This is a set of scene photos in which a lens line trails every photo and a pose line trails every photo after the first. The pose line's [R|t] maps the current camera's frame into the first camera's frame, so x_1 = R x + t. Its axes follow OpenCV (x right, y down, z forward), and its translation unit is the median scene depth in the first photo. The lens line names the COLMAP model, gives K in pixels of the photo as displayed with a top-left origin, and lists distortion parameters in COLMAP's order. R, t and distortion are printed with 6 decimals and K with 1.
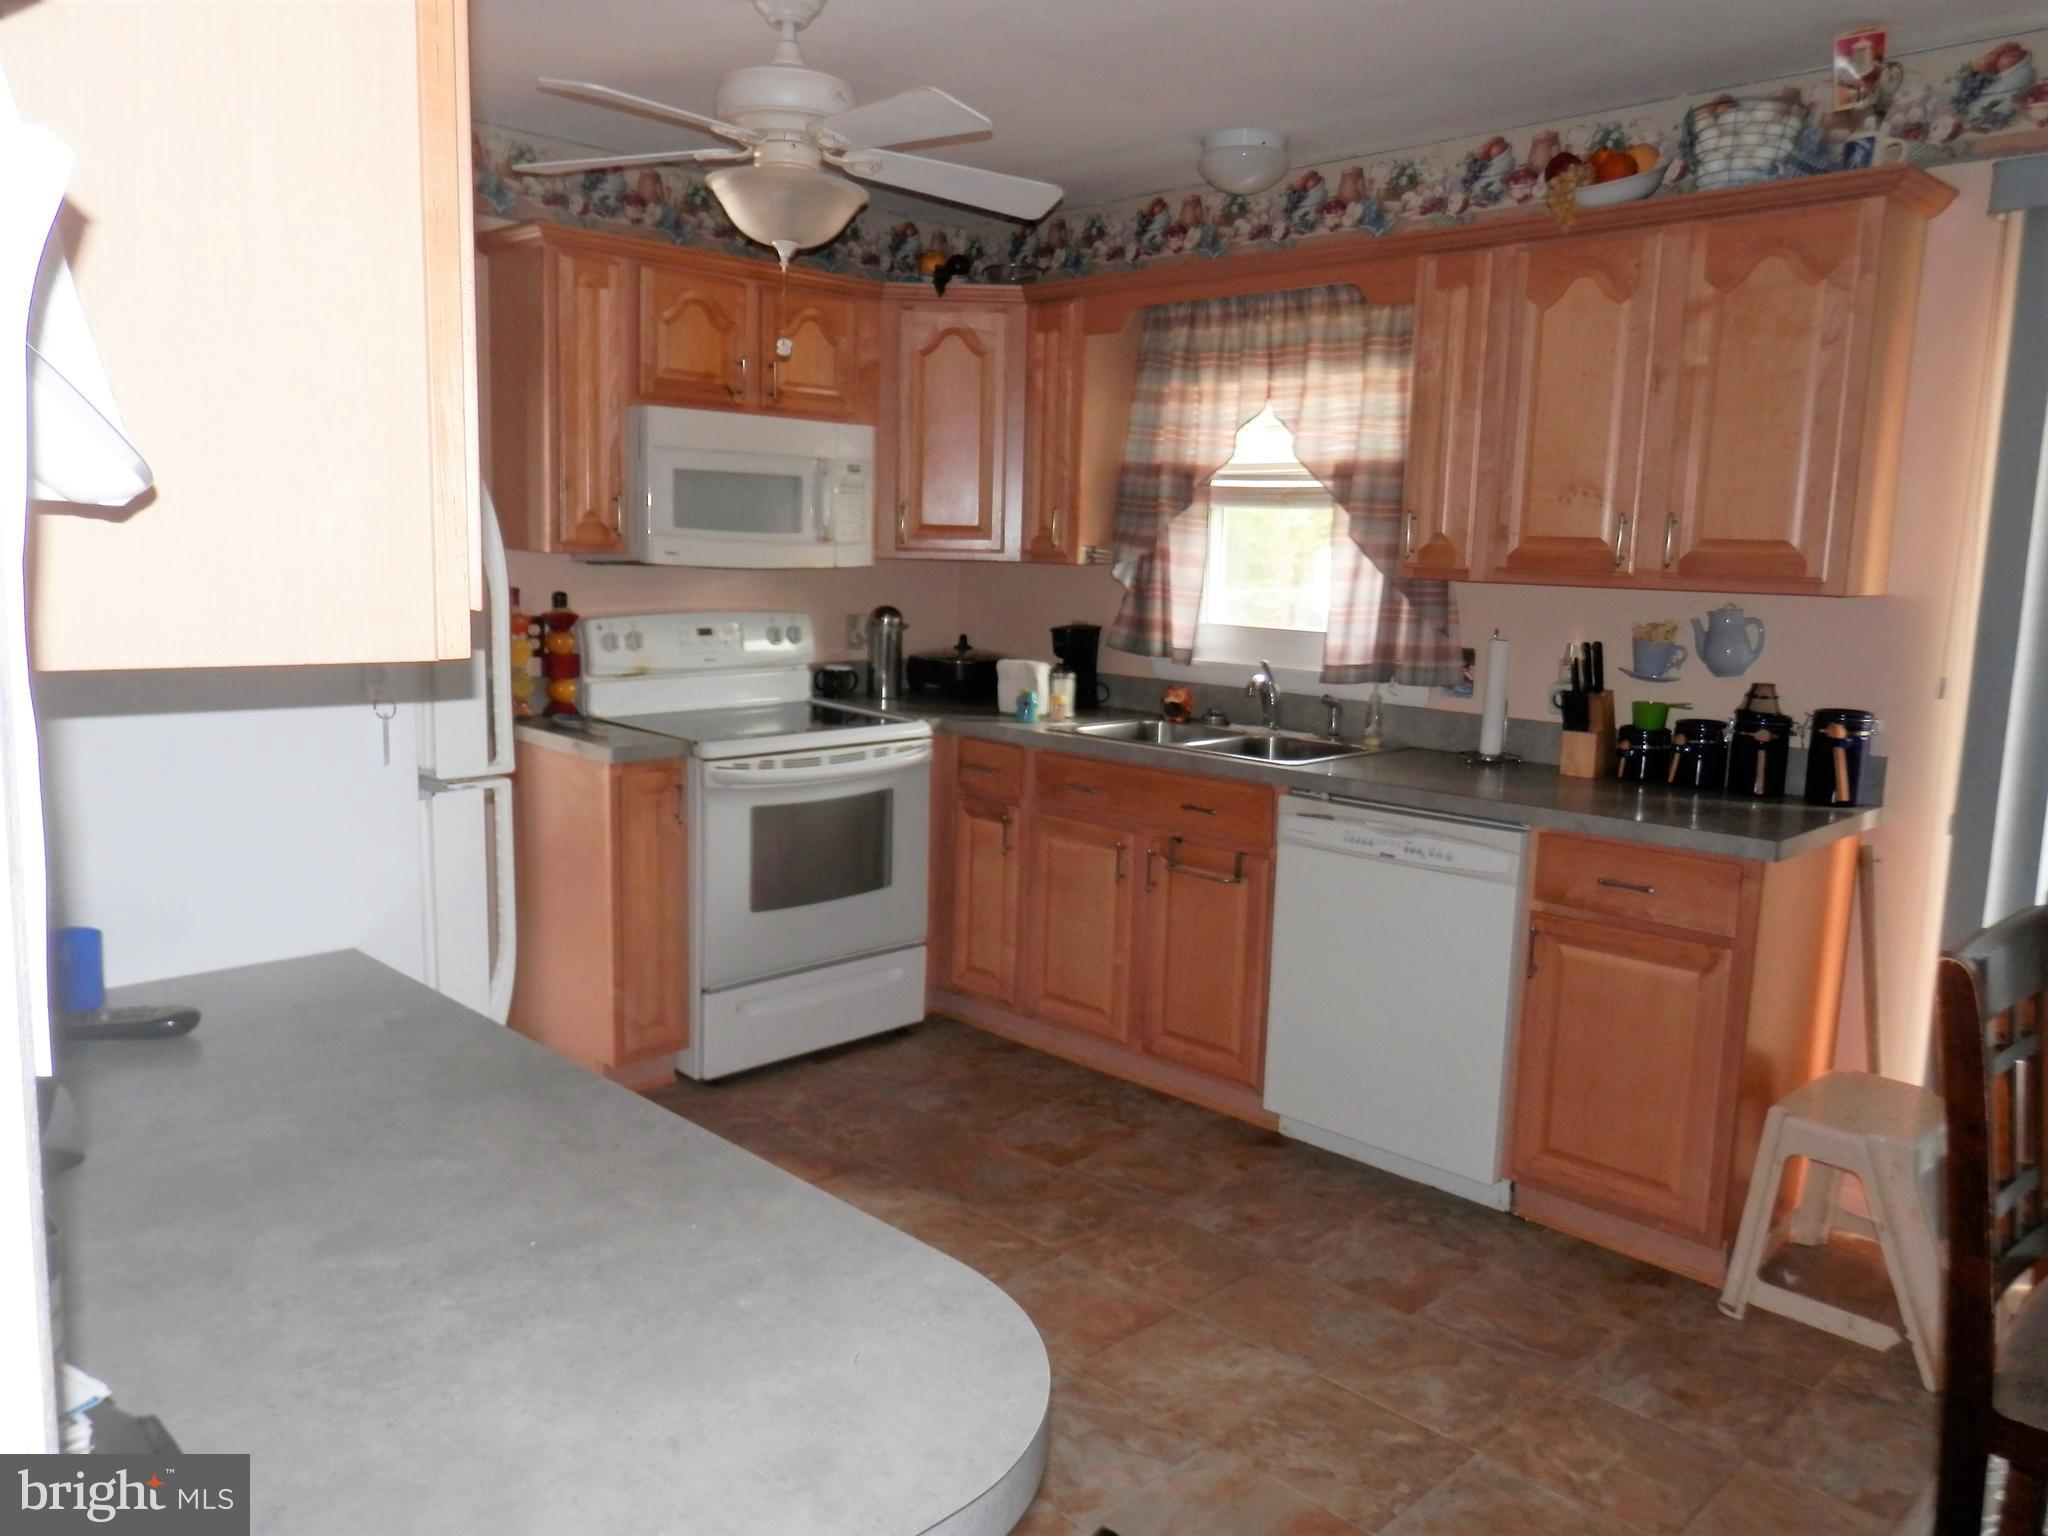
lens RADIAL K [[1520.5, 0, 1006.7], [0, 1520.5, 761.8], [0, 0, 1]] dist [0.001544, 0.004023]
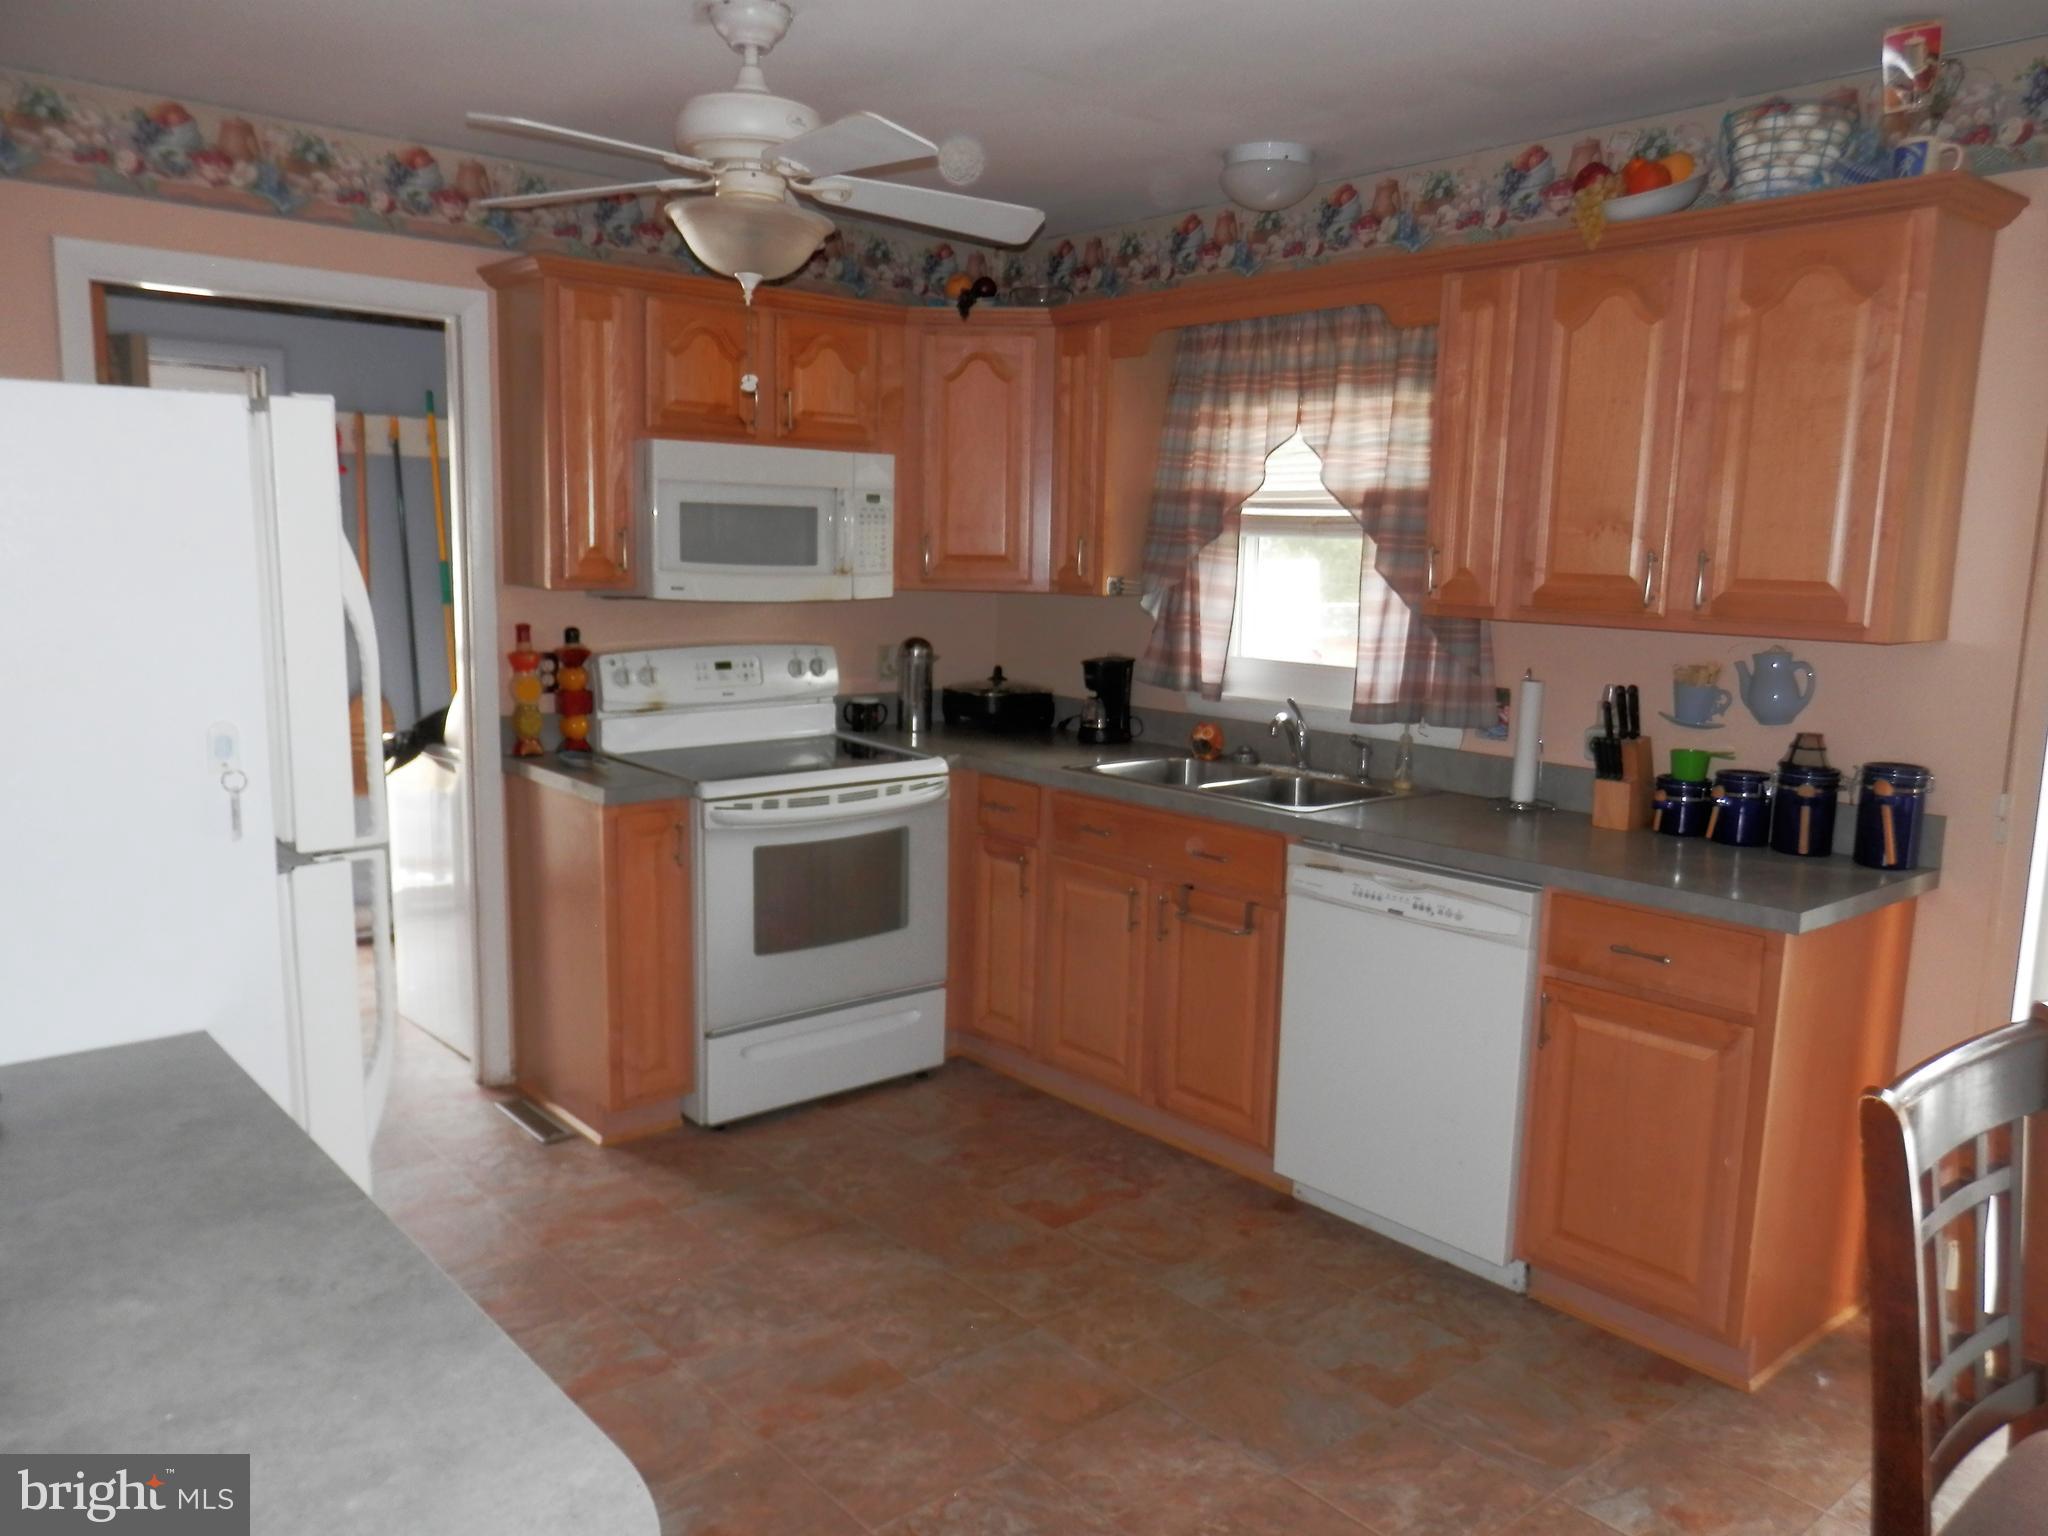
lens RADIAL K [[1520.5, 0, 1020.7], [0, 1520.5, 782.1], [0, 0, 1]] dist [0.001544, 0.004023]
pose [[0.997361, 0.008350, -0.072119, 0.084986], [-0.007761, 0.999934, 0.008437, -0.025761], [0.072185, -0.007855, 0.997360, 0.041671]]
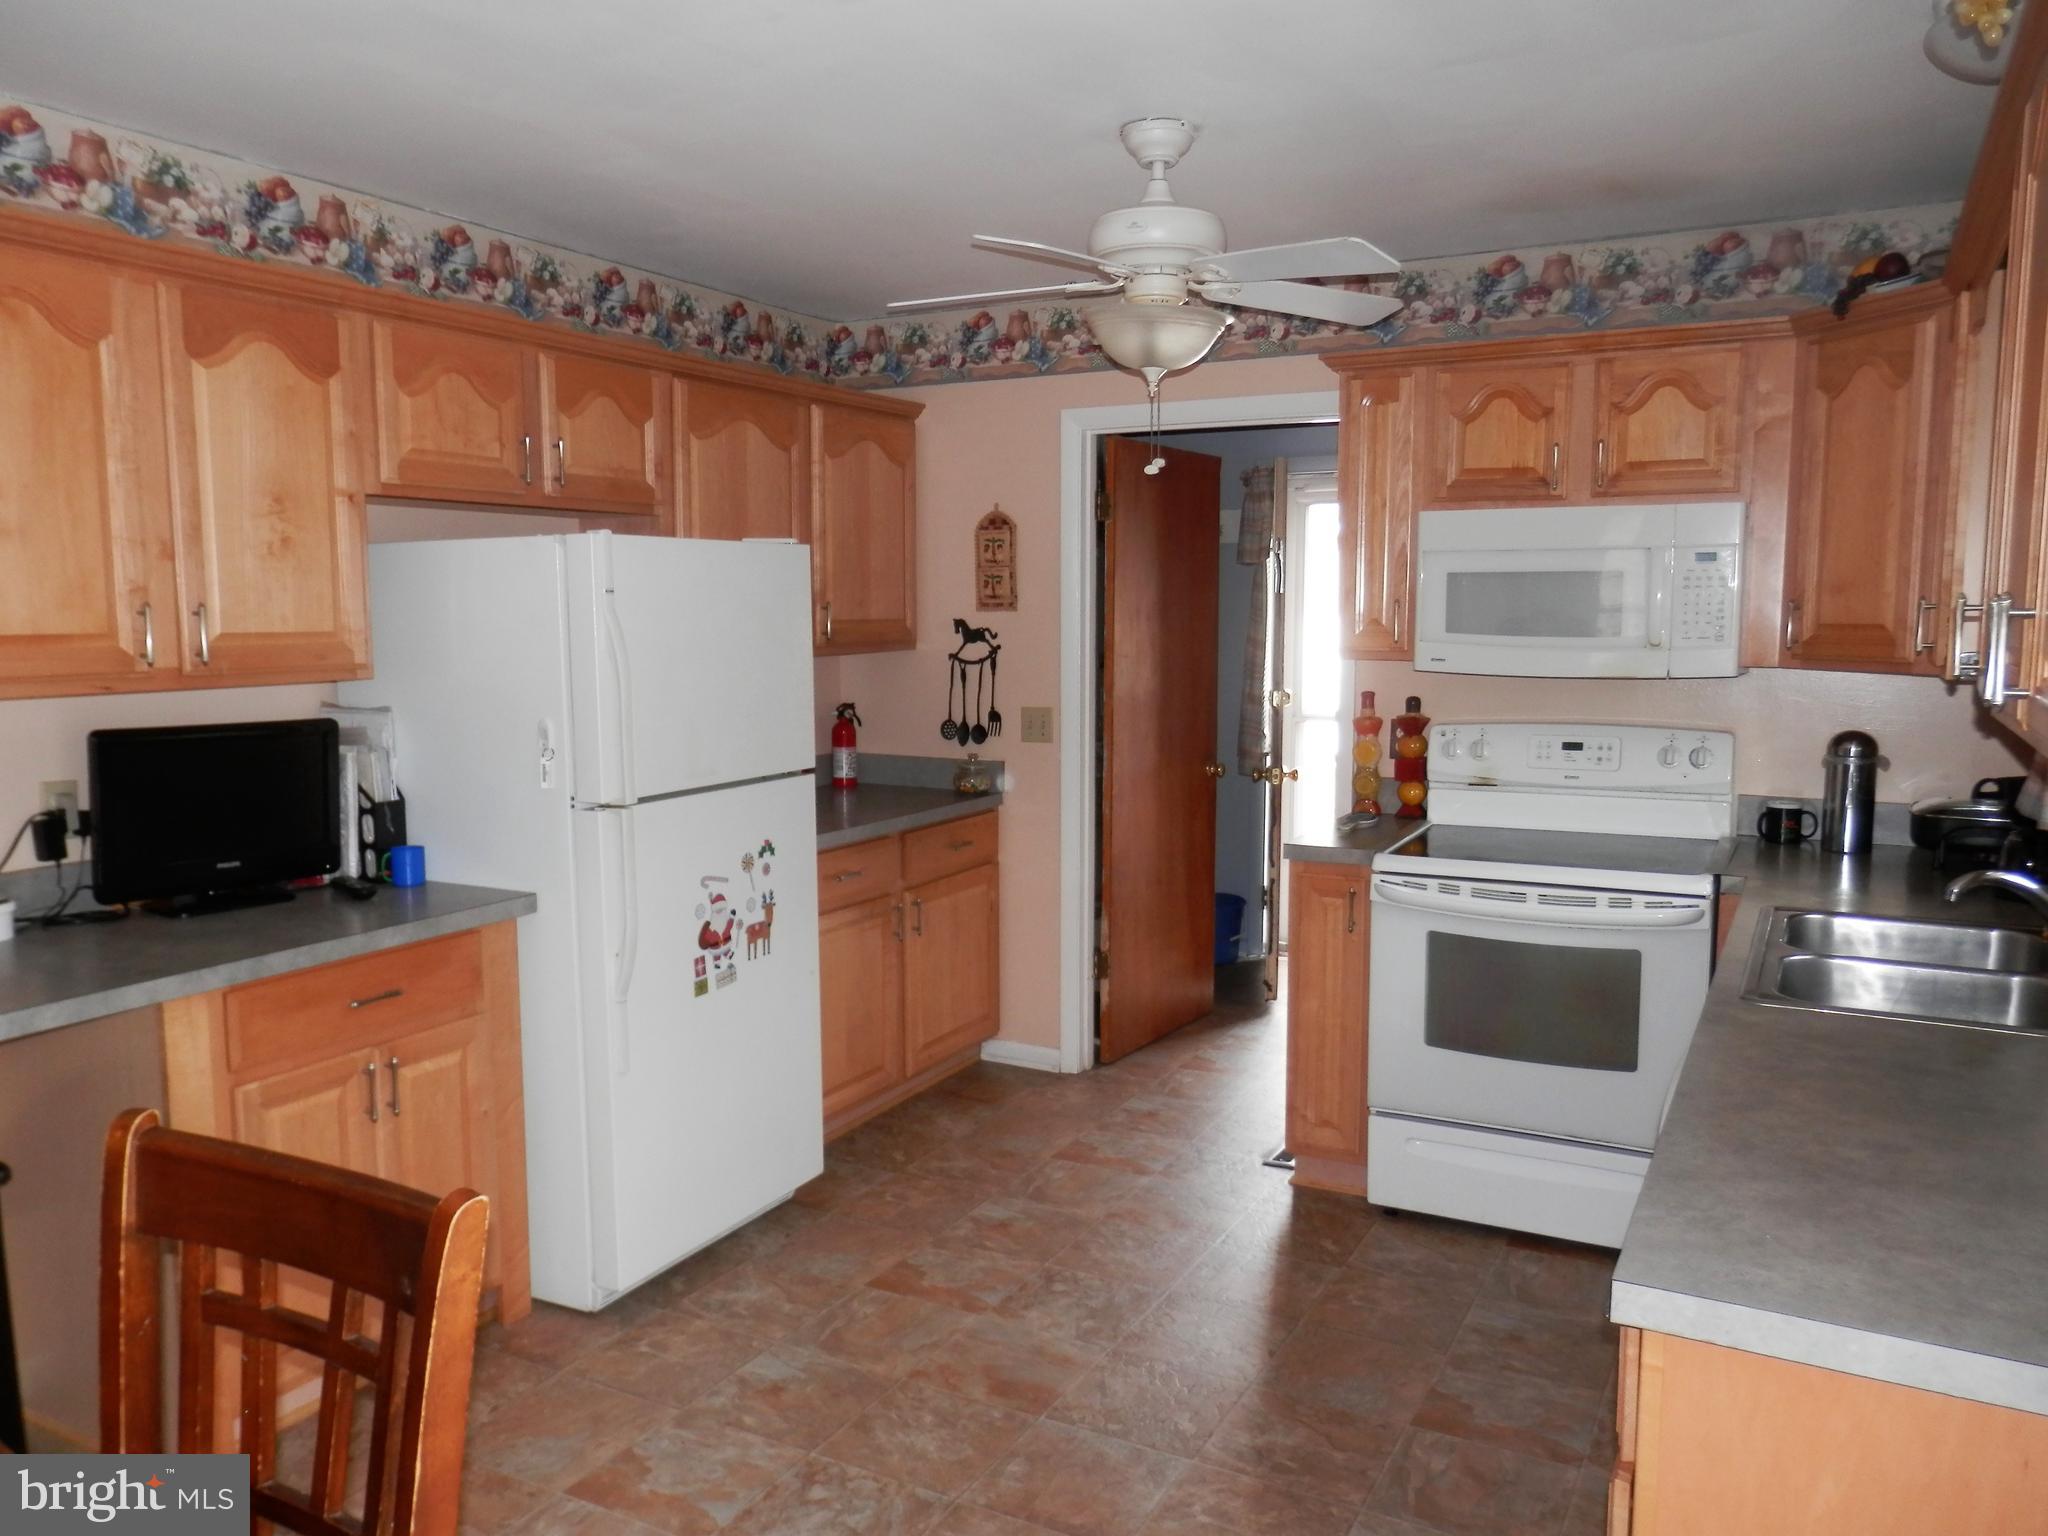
lens RADIAL K [[1520.5, 0, 1018.5], [0, 1520.5, 783.0], [0, 0, 1]] dist [0.001544, 0.004023]
pose [[0.287929, 0.085793, -0.953801, 0.747575], [-0.131276, 0.990113, 0.049430, -0.085390], [0.948611, 0.110979, 0.296345, 0.554382]]
